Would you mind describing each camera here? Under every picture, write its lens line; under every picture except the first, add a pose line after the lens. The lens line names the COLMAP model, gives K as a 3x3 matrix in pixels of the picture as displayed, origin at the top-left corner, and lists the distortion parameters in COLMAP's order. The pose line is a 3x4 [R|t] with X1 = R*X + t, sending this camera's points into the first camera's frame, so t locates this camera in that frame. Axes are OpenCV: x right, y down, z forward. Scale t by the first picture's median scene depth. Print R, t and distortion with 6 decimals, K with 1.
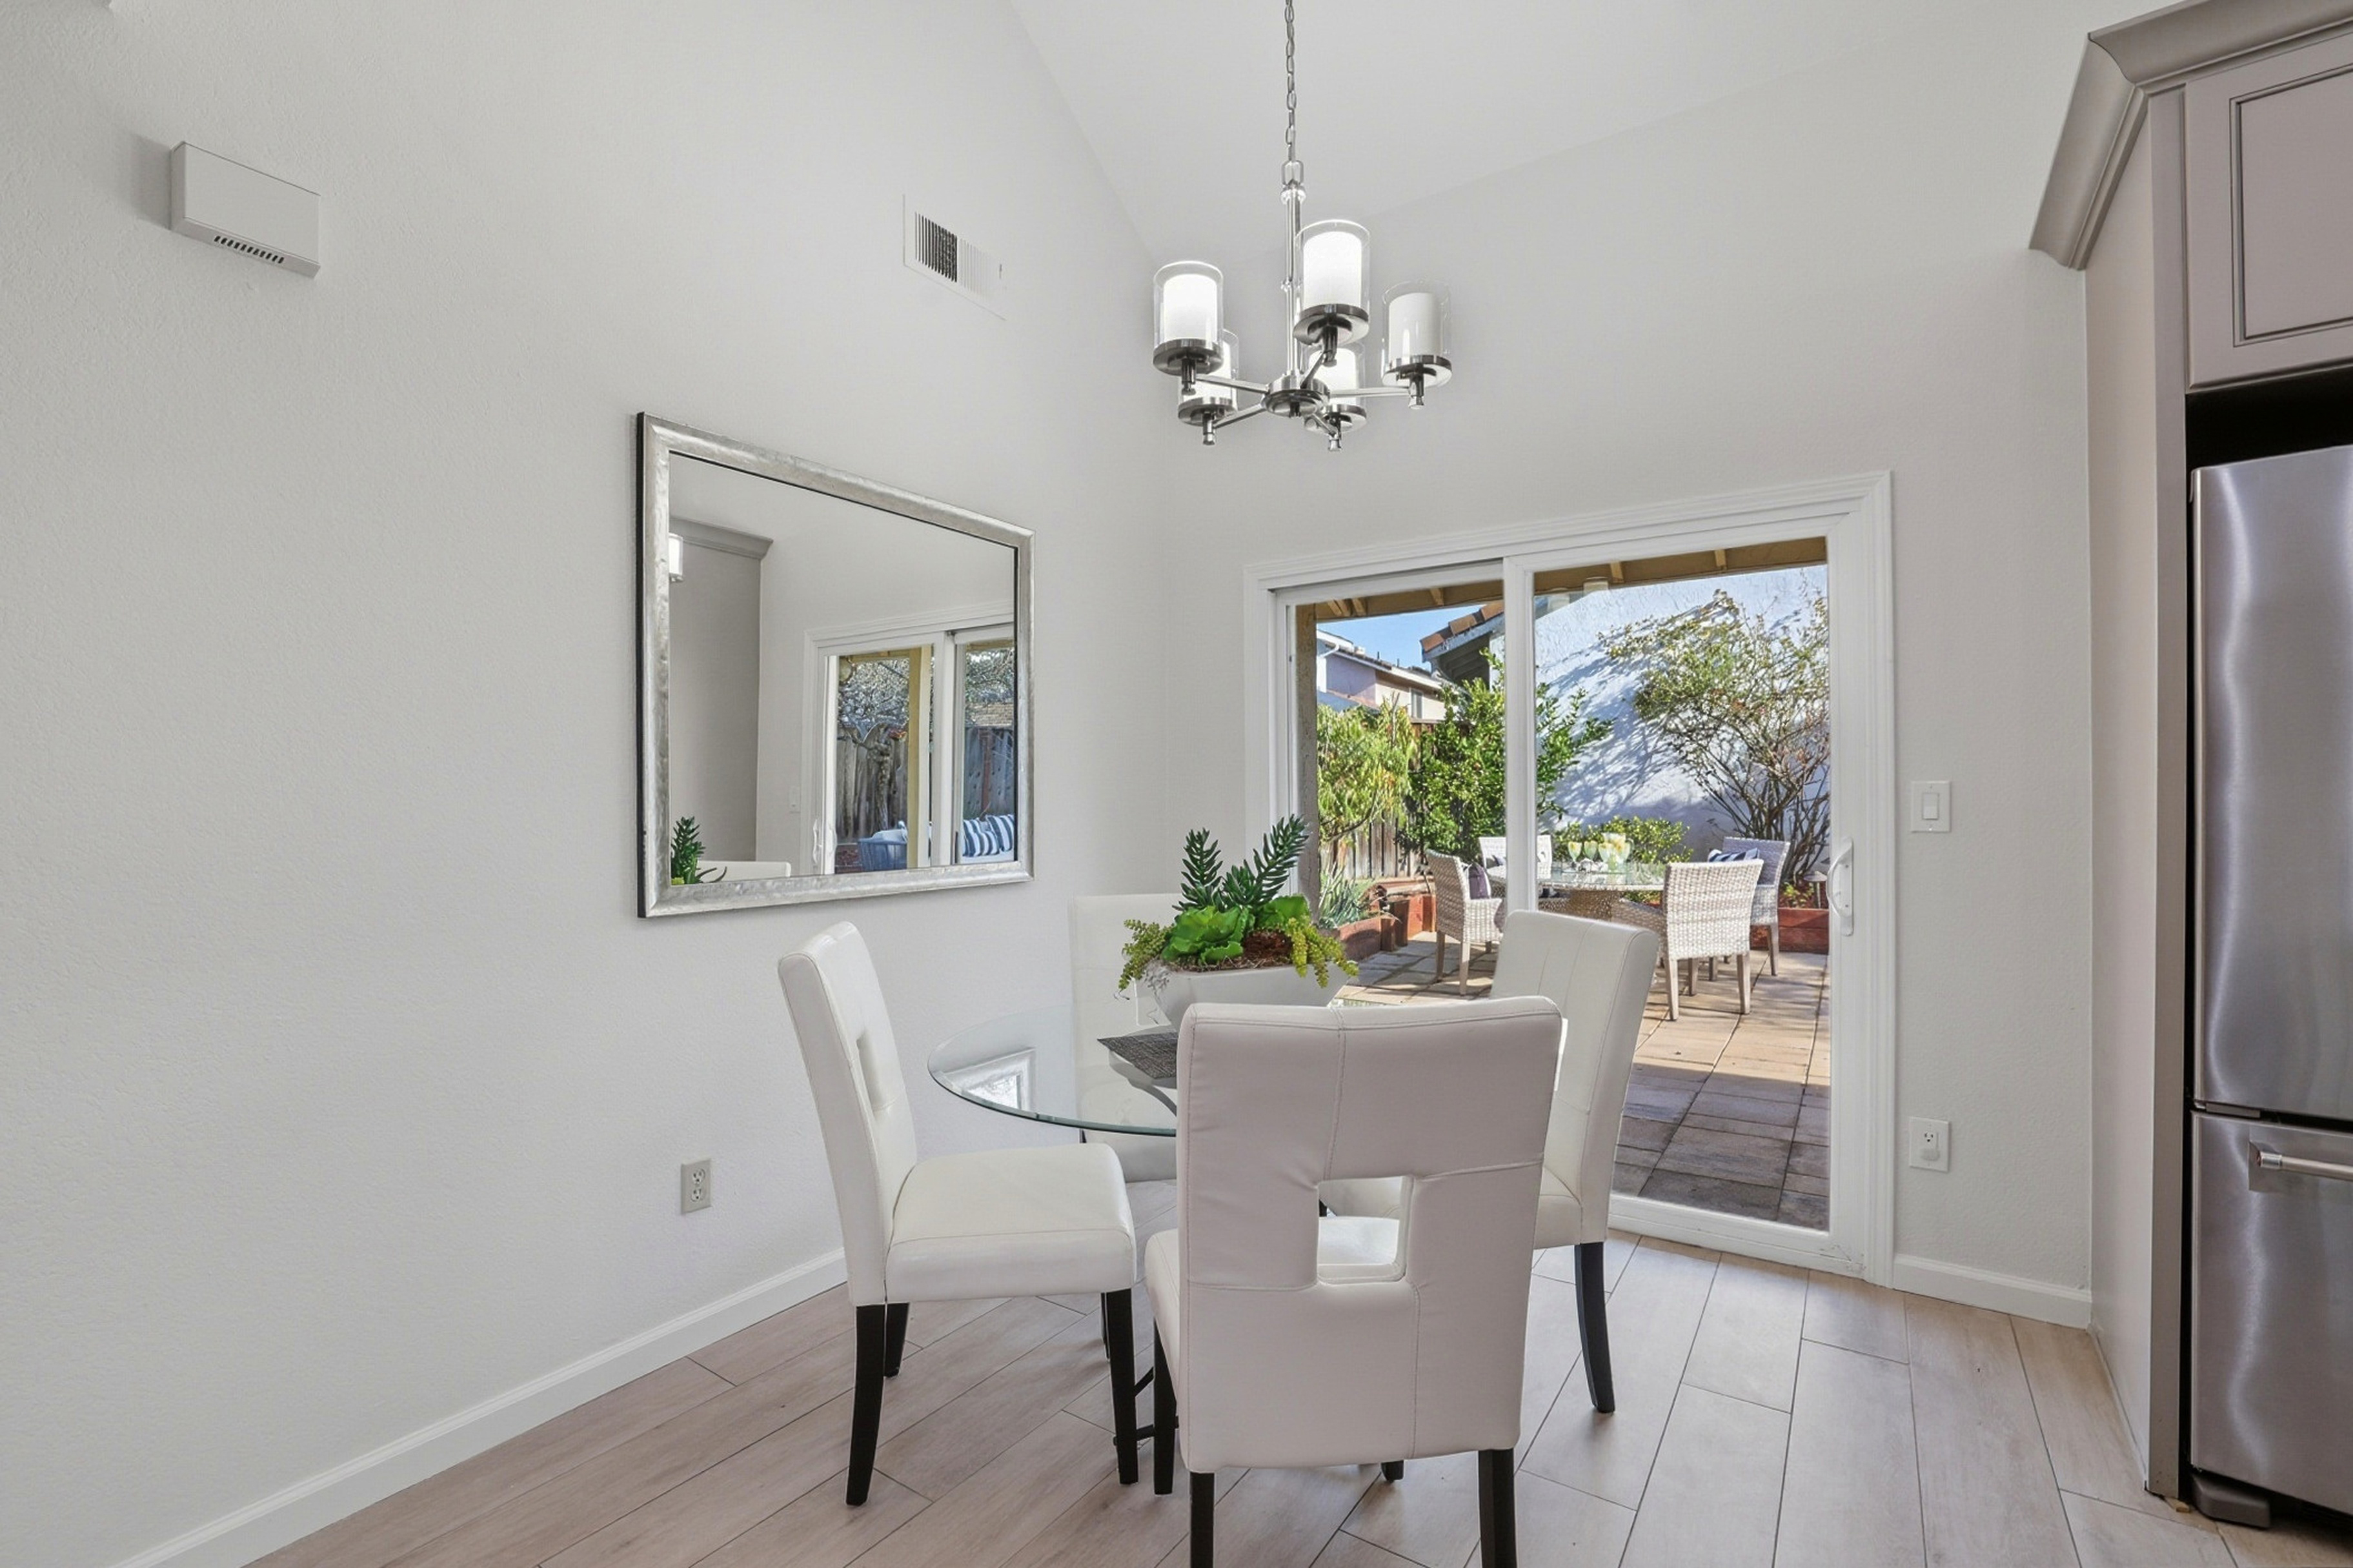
lens RADIAL K [[1038.7, 0, 1168.6], [0, 1038.7, 800.8], [0, 0, 1]] dist [-0.057017, 0.017621]
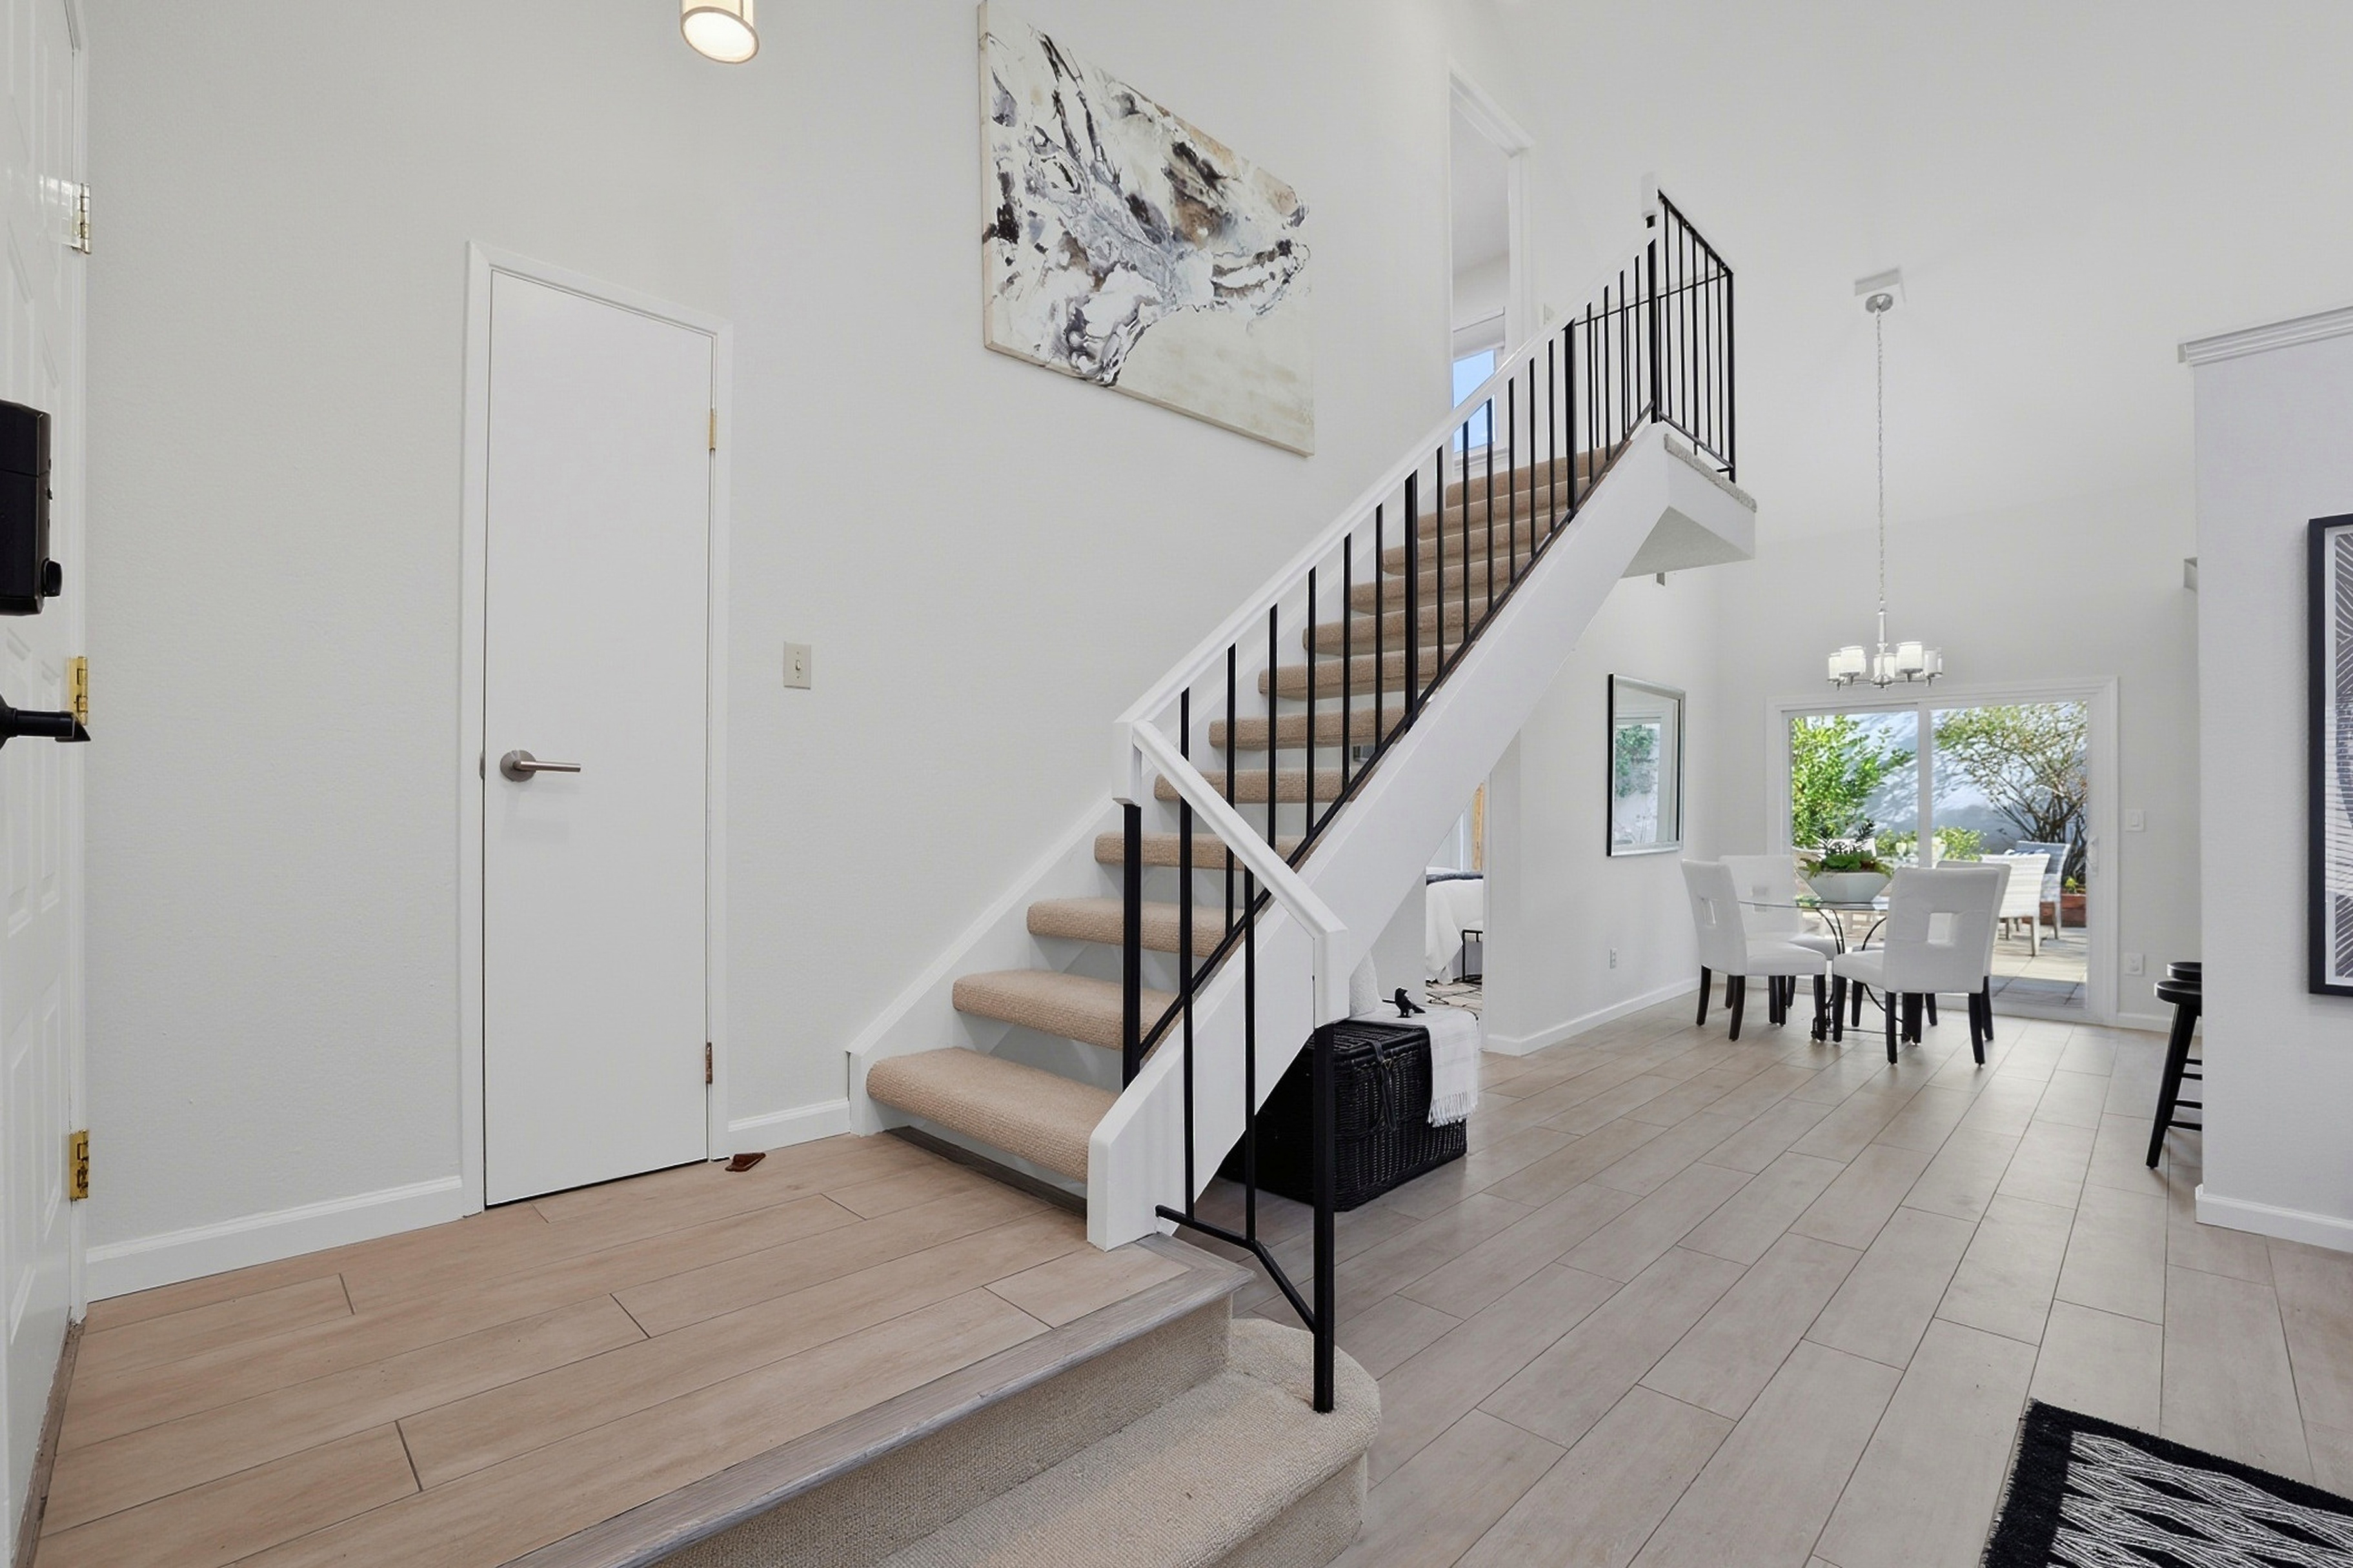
lens RADIAL K [[1038.7, 0, 1168.6], [0, 1038.7, 800.8], [0, 0, 1]] dist [-0.057017, 0.017621]
pose [[0.982364, 0.008581, -0.186781, -0.266293], [-0.009339, 0.999951, -0.003179, -0.002696], [0.186744, 0.004867, 0.982396, -0.444293]]
